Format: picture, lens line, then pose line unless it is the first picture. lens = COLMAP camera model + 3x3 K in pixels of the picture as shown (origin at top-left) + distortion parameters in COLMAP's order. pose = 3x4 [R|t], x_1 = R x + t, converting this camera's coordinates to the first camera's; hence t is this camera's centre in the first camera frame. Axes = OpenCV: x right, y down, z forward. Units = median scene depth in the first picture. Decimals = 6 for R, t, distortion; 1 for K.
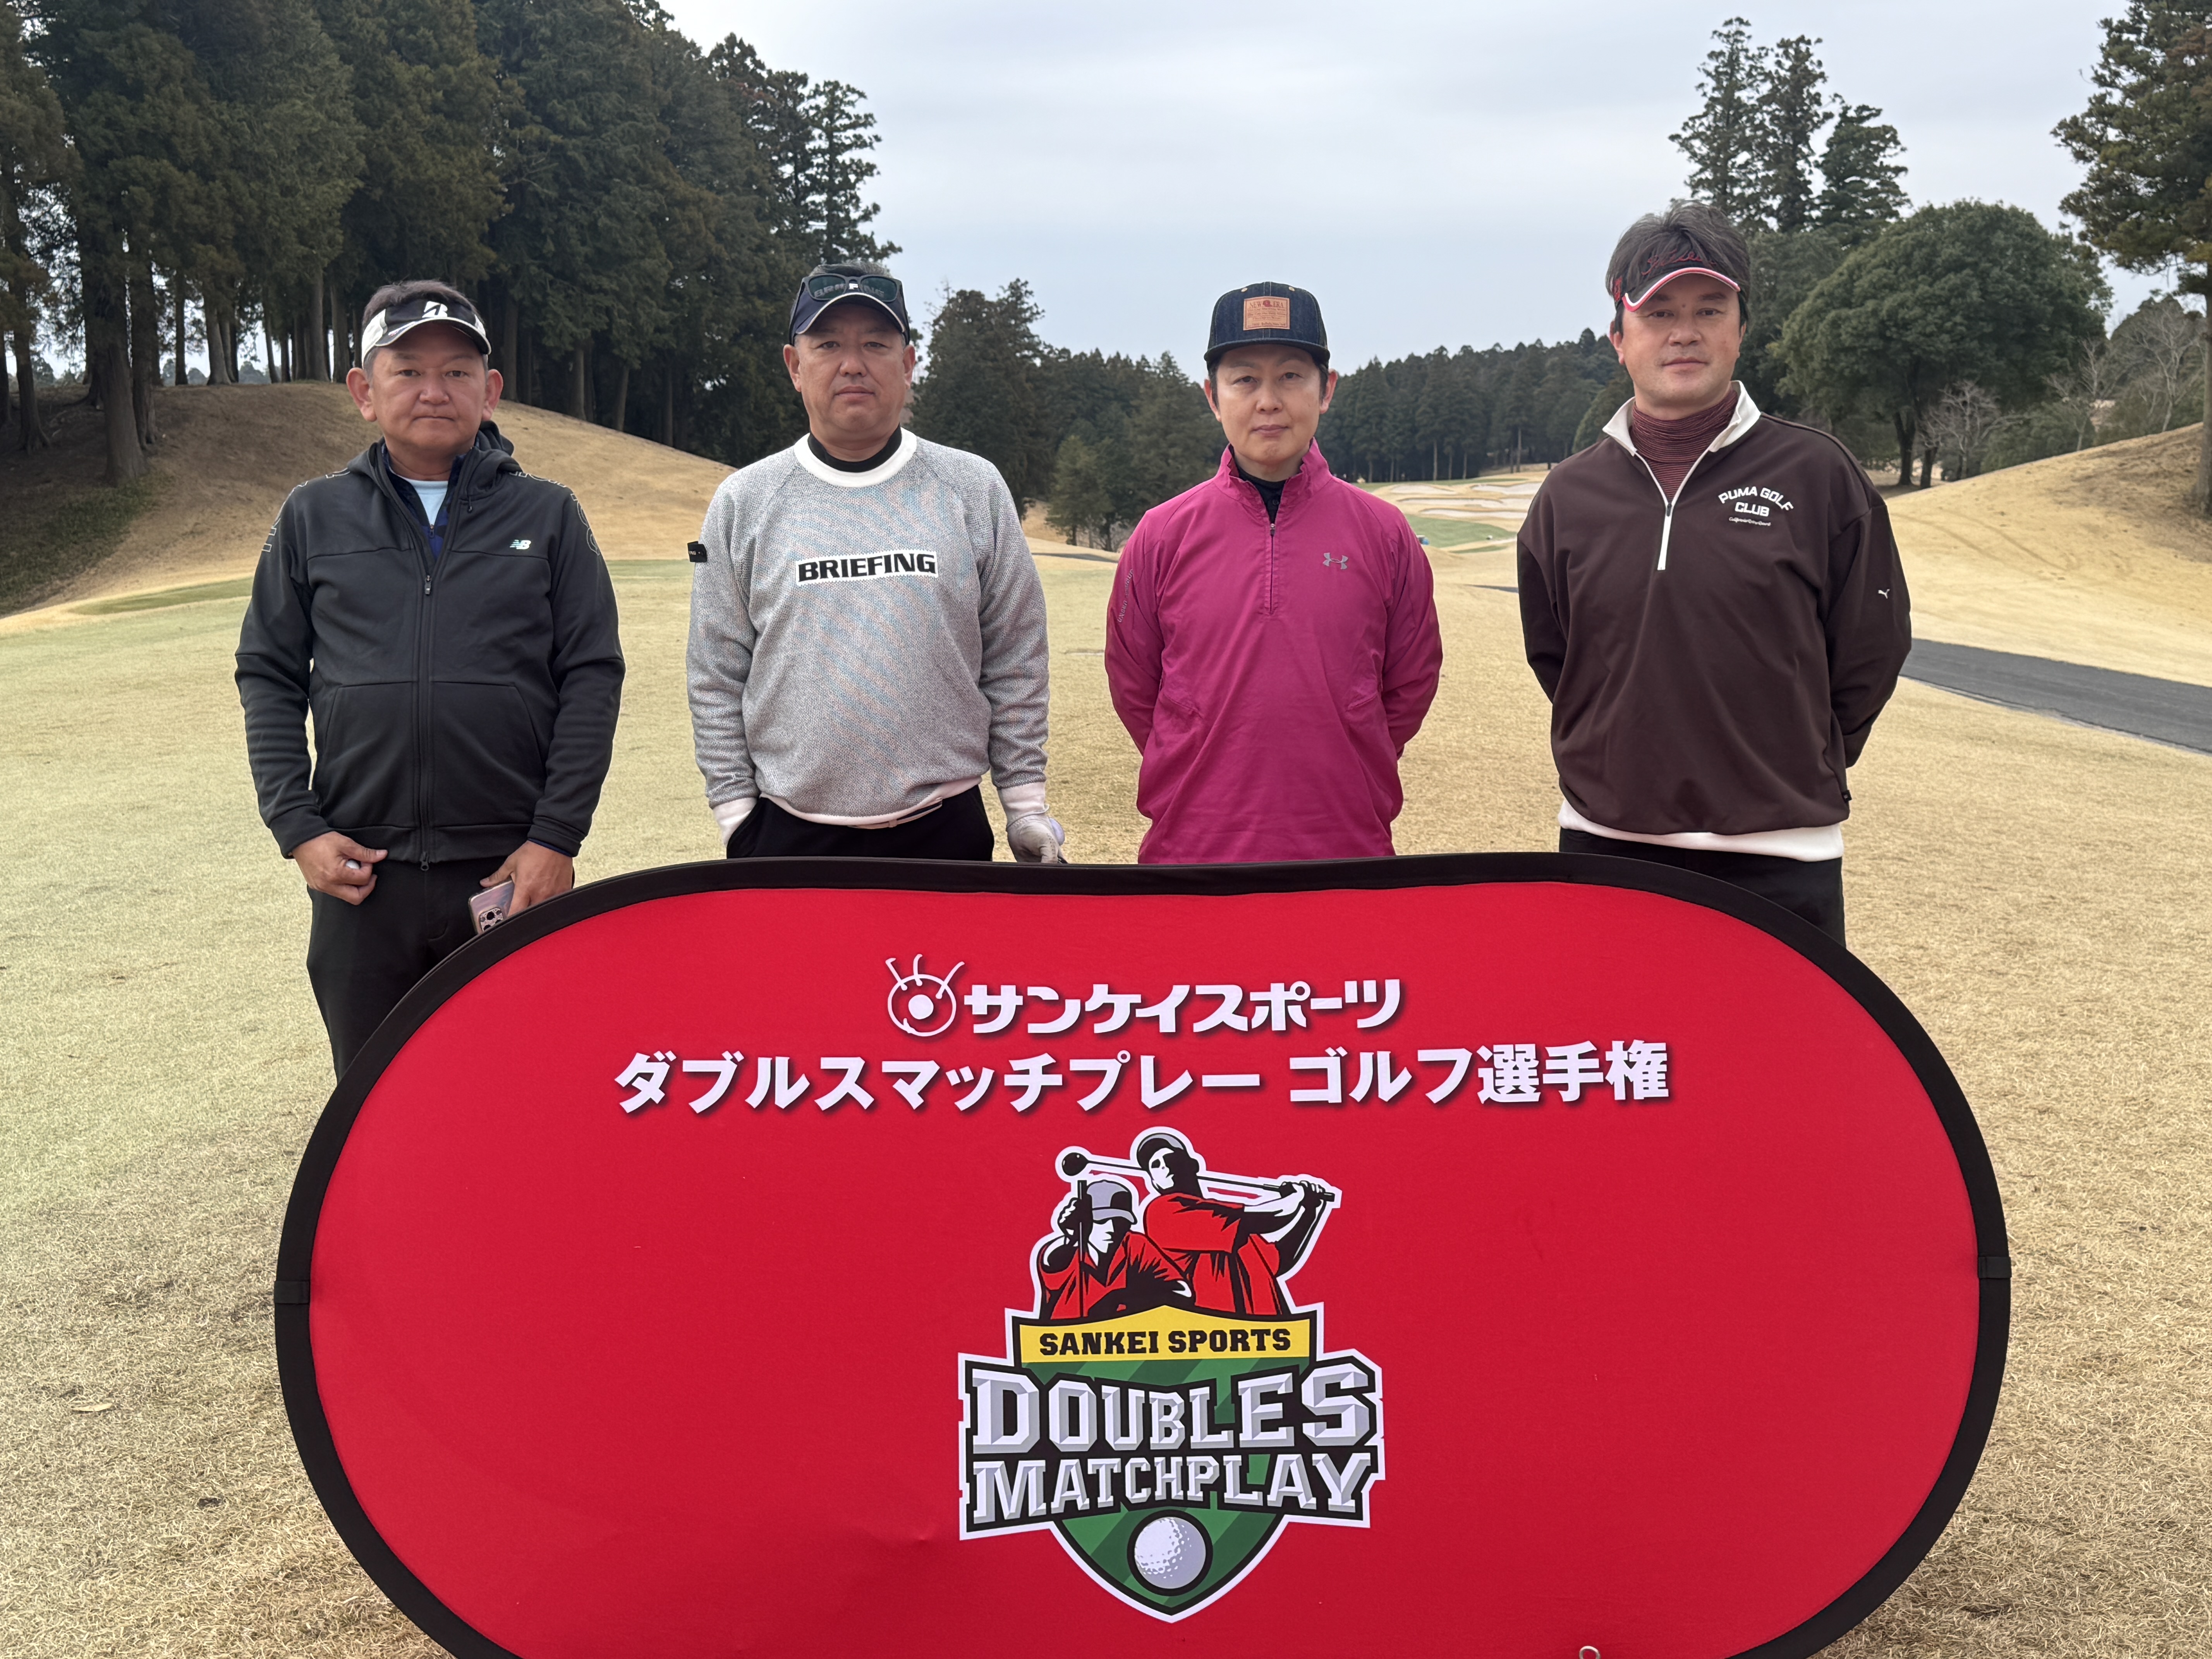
lens RADIAL K [[2588.9, 0, 1114.5], [0, 2588.9, 838.5], [0, 0, 1]] dist [0.193450, -0.418599]
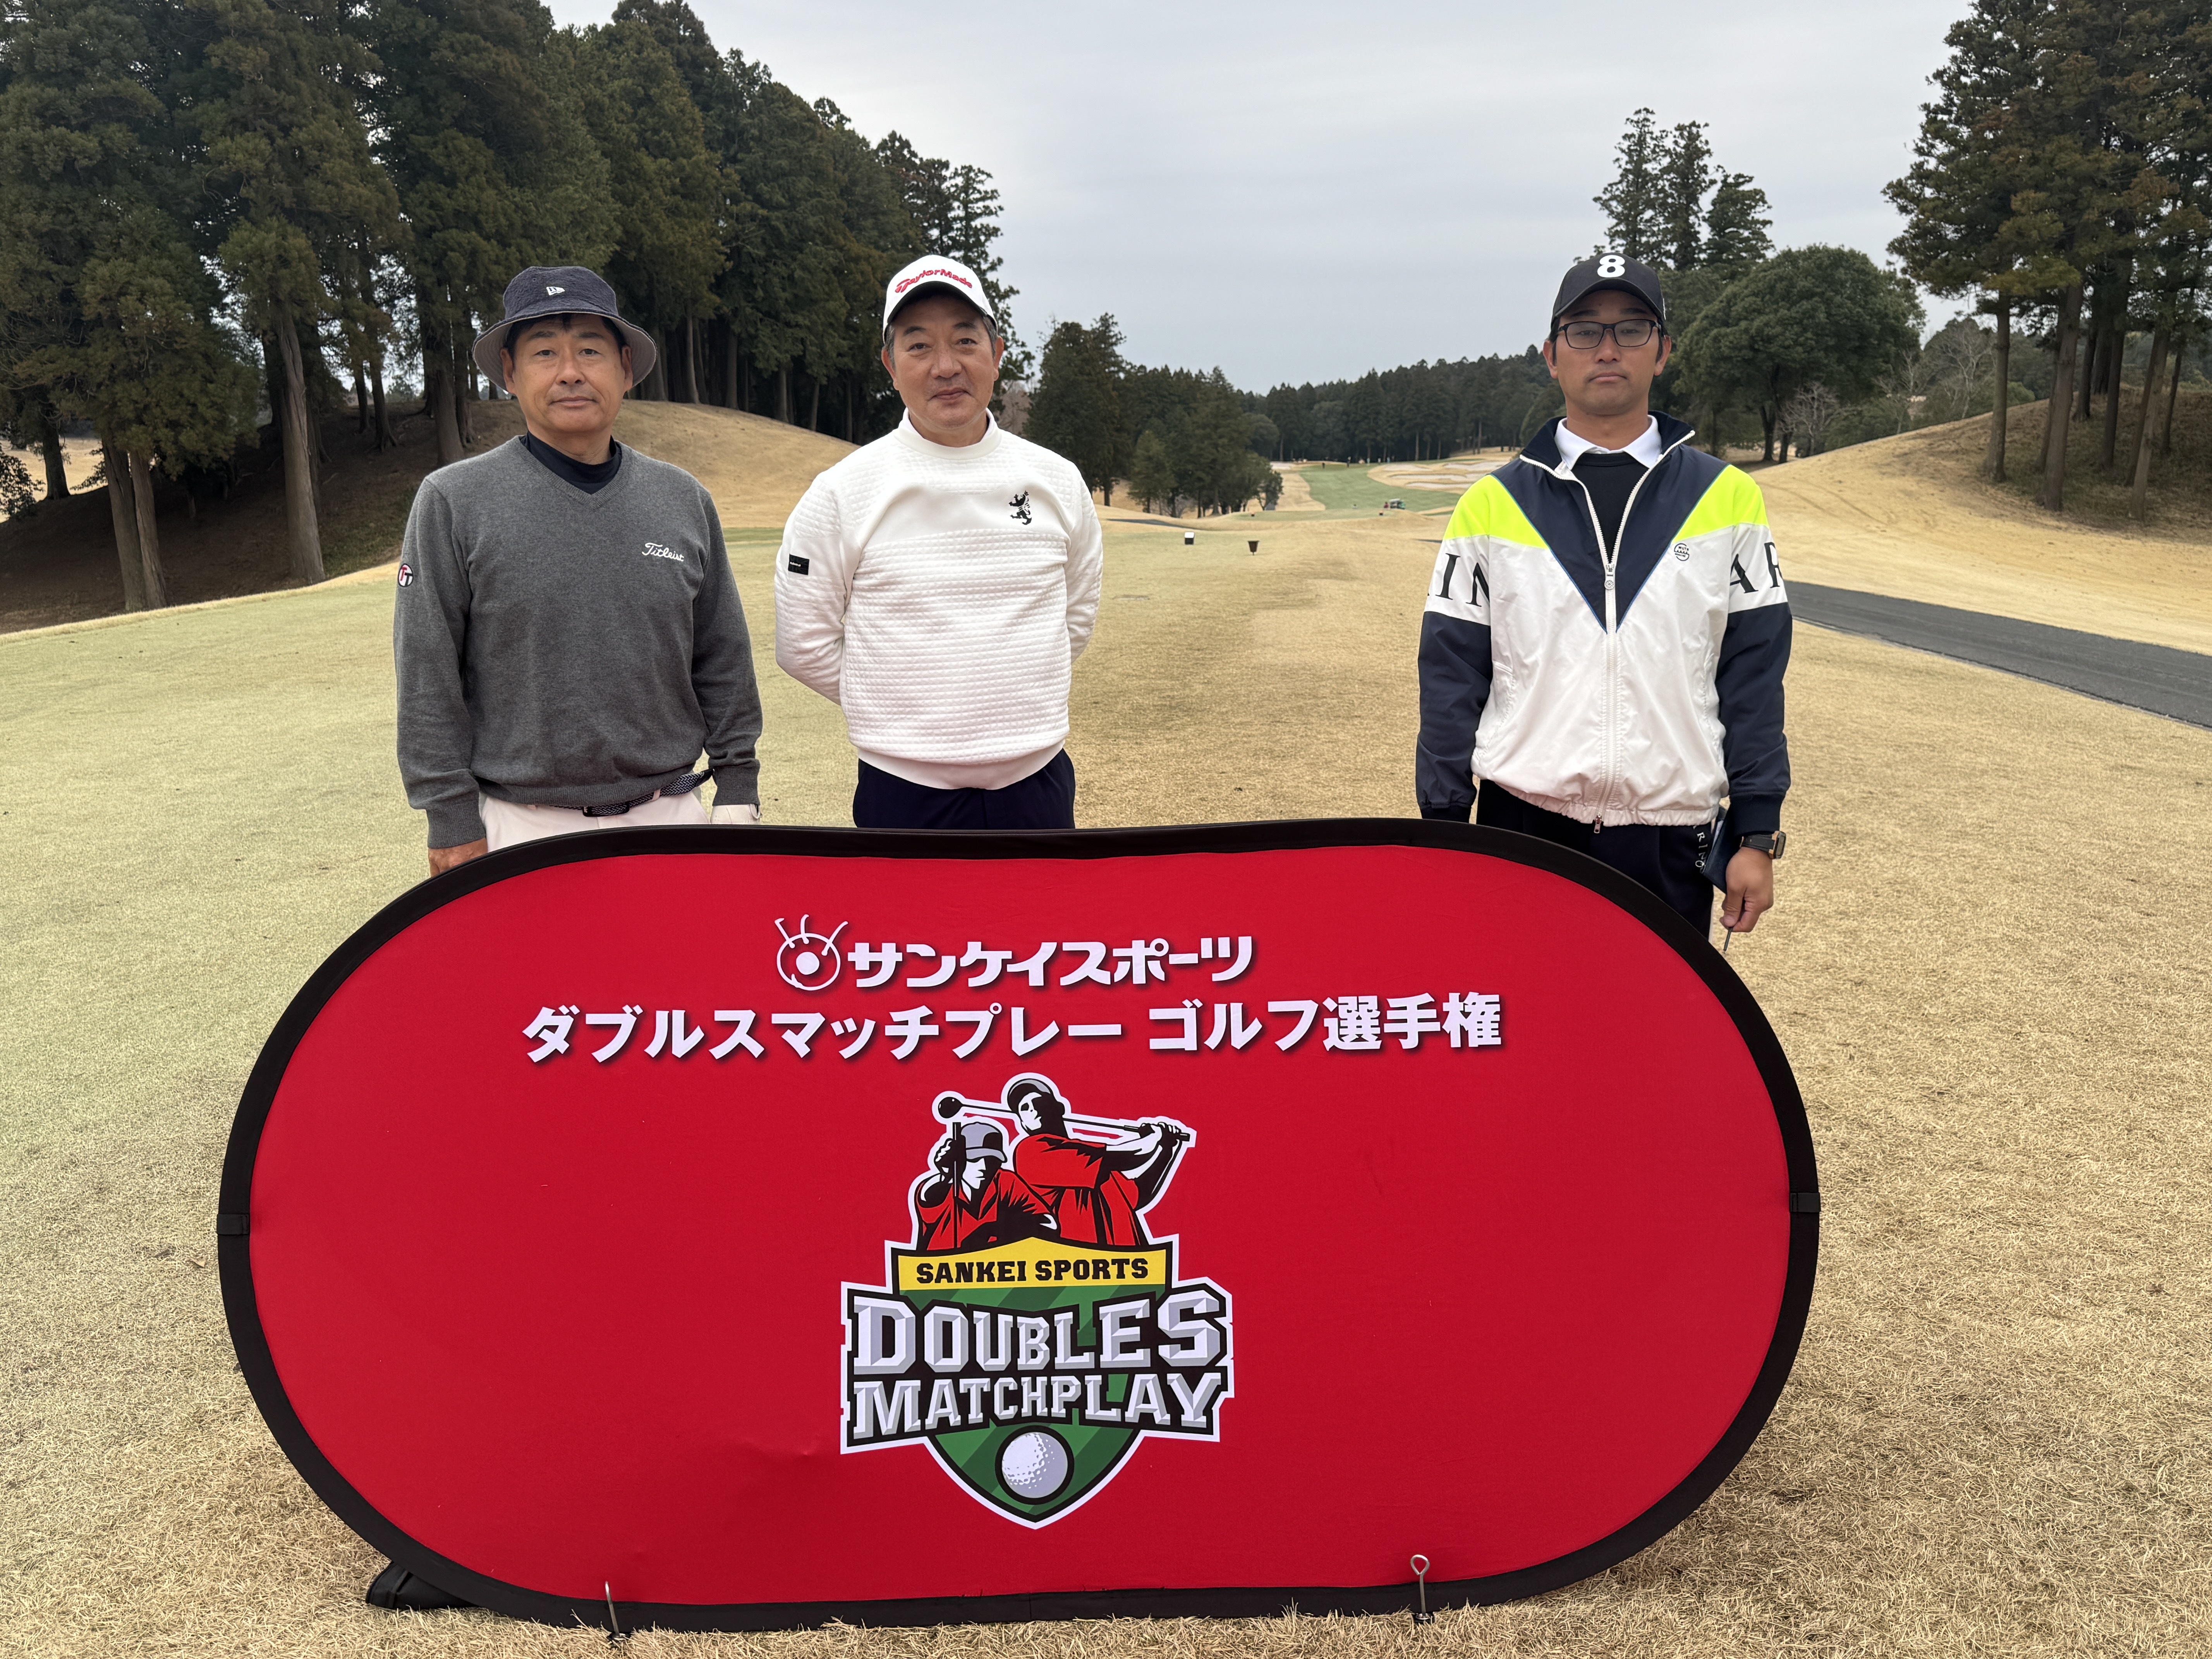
lens RADIAL K [[1880.7, 0, 1113.4], [0, 1880.7, 826.1], [0, 0, 1]] dist [0.151720, -0.278576]
pose [[0.999344, -0.002198, -0.036161, 0.040126], [0.004091, 0.998620, 0.052356, -0.016236], [0.035996, -0.052469, 0.997974, 0.108674]]
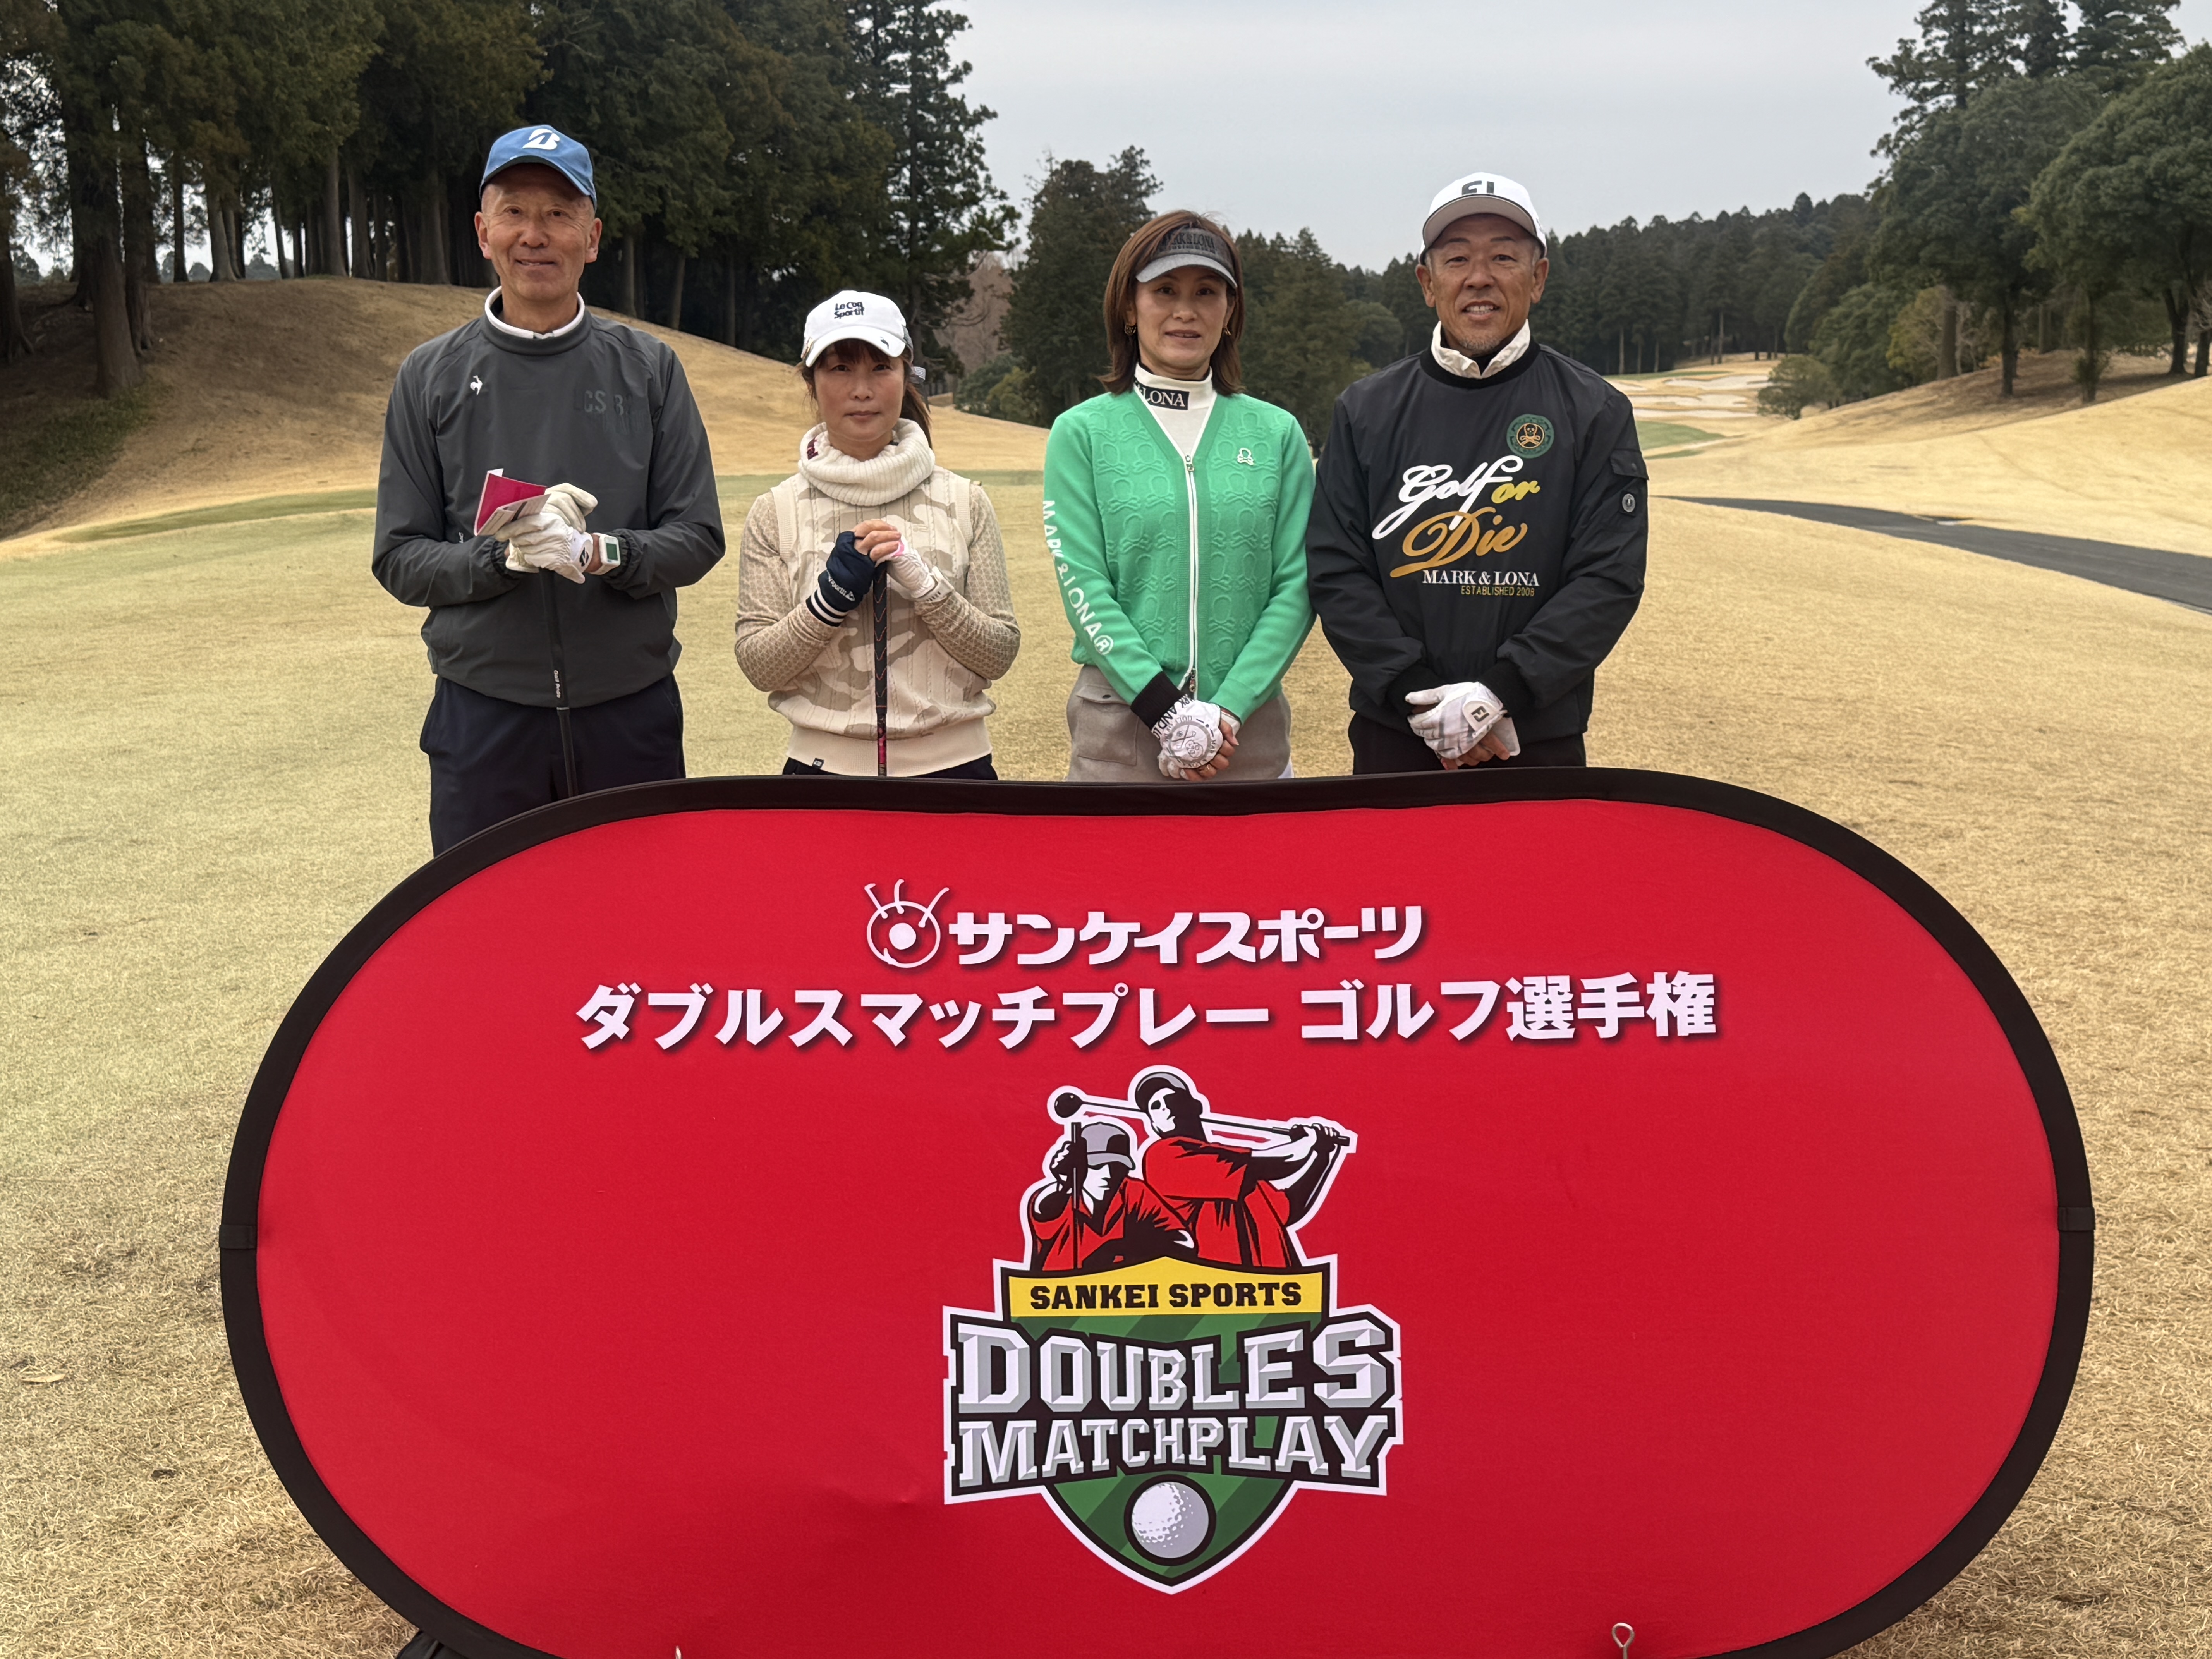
lens RADIAL K [[2999.1, 0, 1106.0], [0, 2999.1, 829.5], [0, 0, 1]] dist [0.176353, -0.328827]
pose [[0.998882, -0.003140, -0.047167, 0.024101], [0.003665, 0.999932, 0.011048, 0.007440], [0.047129, -0.011208, 0.998826, -0.034258]]
